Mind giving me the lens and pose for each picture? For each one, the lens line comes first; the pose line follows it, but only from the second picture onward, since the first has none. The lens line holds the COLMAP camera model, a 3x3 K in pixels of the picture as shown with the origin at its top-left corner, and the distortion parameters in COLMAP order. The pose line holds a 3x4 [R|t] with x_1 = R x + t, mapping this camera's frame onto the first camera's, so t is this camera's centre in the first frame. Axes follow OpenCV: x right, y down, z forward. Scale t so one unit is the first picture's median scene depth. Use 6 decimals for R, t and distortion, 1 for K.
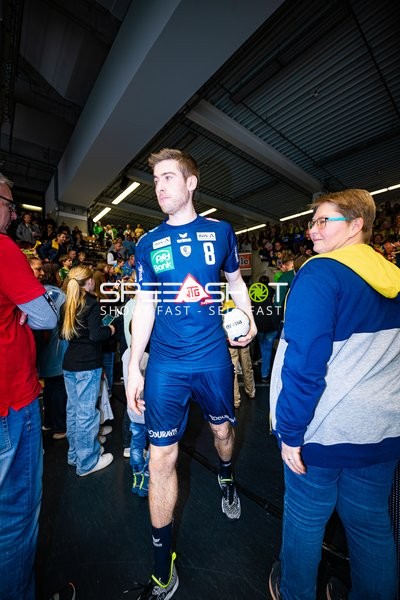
lens RADIAL K [[246.1, 0, 198.5], [0, 246.1, 299.2], [0, 0, 1]] dist [-0.014464, 0.001523]
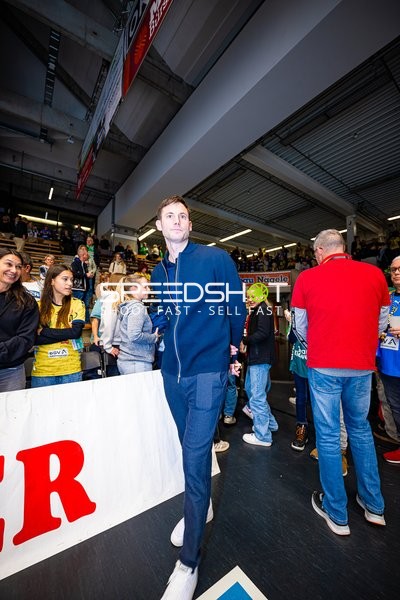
lens RADIAL K [[246.1, 0, 198.8], [0, 246.1, 299.6], [0, 0, 1]] dist [-0.014464, 0.001523]
pose [[0.996567, 0.020269, -0.080274, -0.090646], [-0.025157, 0.997860, -0.060355, 0.009006], [0.078879, 0.062167, 0.994944, -0.094346]]
